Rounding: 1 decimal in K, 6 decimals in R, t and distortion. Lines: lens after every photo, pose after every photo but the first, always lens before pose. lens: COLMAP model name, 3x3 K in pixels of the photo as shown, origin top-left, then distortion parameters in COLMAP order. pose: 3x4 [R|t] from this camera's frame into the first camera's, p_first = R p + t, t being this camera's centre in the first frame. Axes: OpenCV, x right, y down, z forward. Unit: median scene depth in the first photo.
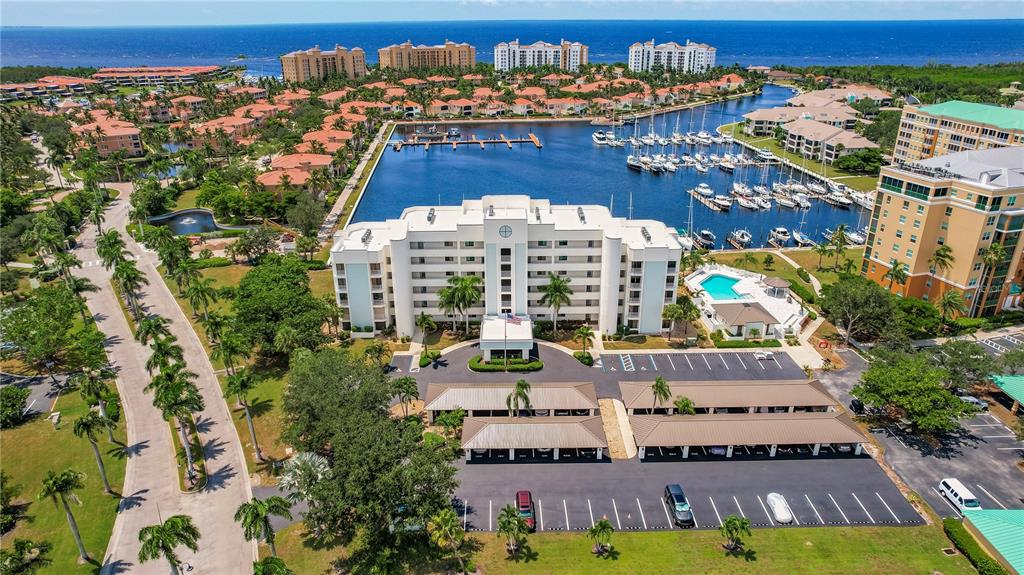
lens RADIAL K [[658.2, 0, 504.8], [0, 658.2, 289.2], [0, 0, 1]] dist [-0.067021, 0.050923]
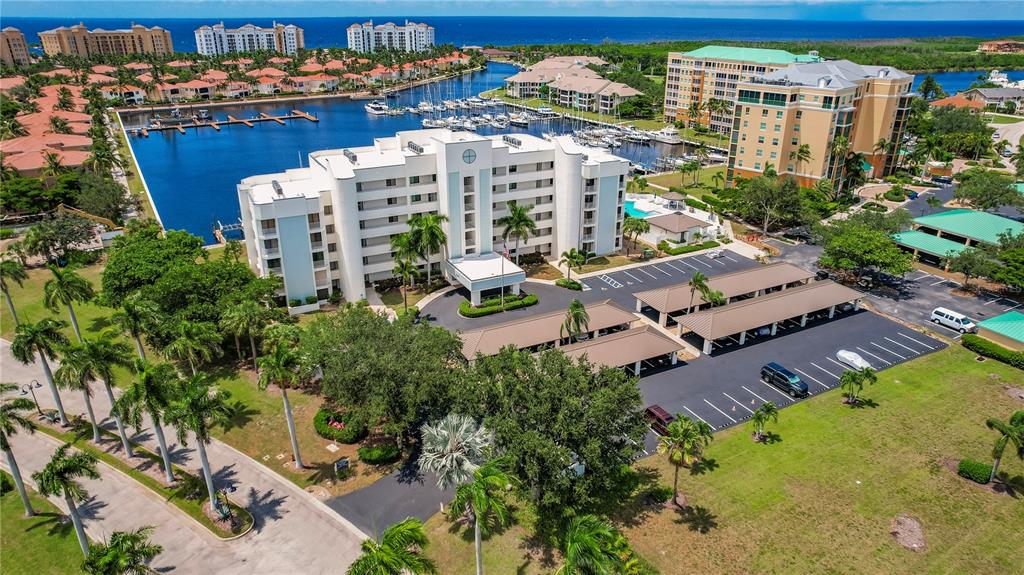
lens RADIAL K [[658.2, 0, 510.1], [0, 658.2, 288.3], [0, 0, 1]] dist [-0.067021, 0.050923]
pose [[0.890441, -0.167182, 0.423279, -0.293973], [0.166743, 0.985253, 0.038372, 0.051181], [-0.423453, 0.036410, 0.905186, 0.163529]]
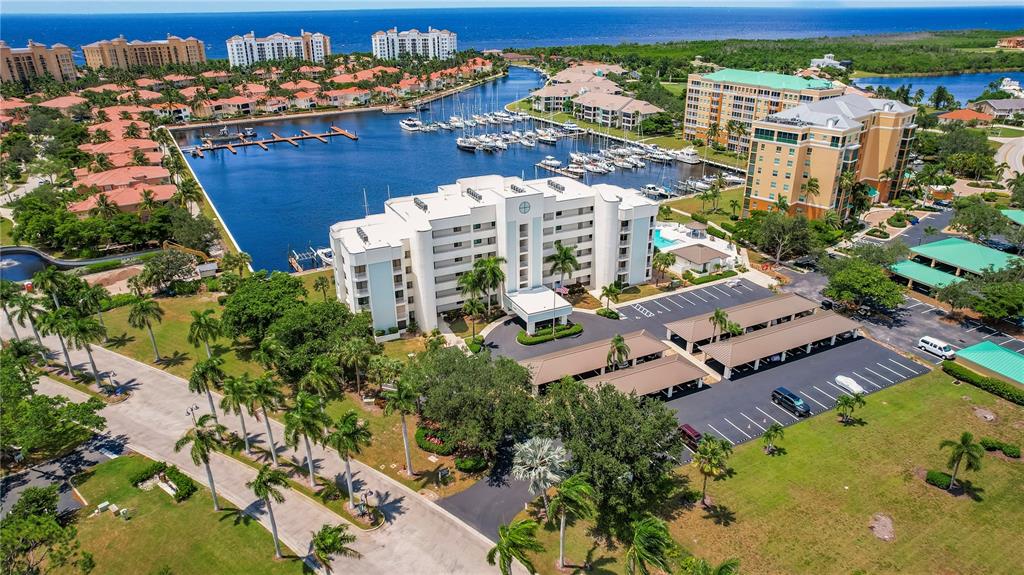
lens RADIAL K [[658.2, 0, 509.2], [0, 658.2, 290.3], [0, 0, 1]] dist [-0.067021, 0.050923]
pose [[0.899481, -0.175647, 0.400103, -0.384002], [0.169705, 0.984198, 0.050548, -0.013712], [-0.402659, 0.022432, 0.915075, 0.058990]]
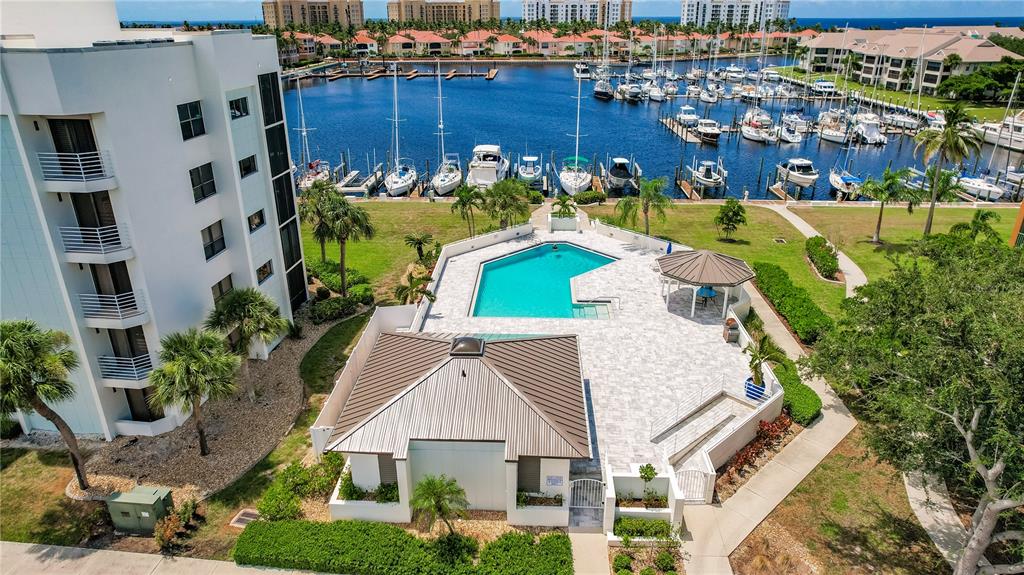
lens RADIAL K [[658.2, 0, 510.1], [0, 658.2, 288.0], [0, 0, 1]] dist [-0.067021, 0.050923]
pose [[0.992674, 0.052477, -0.108835, 0.369136], [-0.052428, 0.998619, 0.003311, 0.002536], [0.108858, 0.002420, 0.994054, 0.709968]]
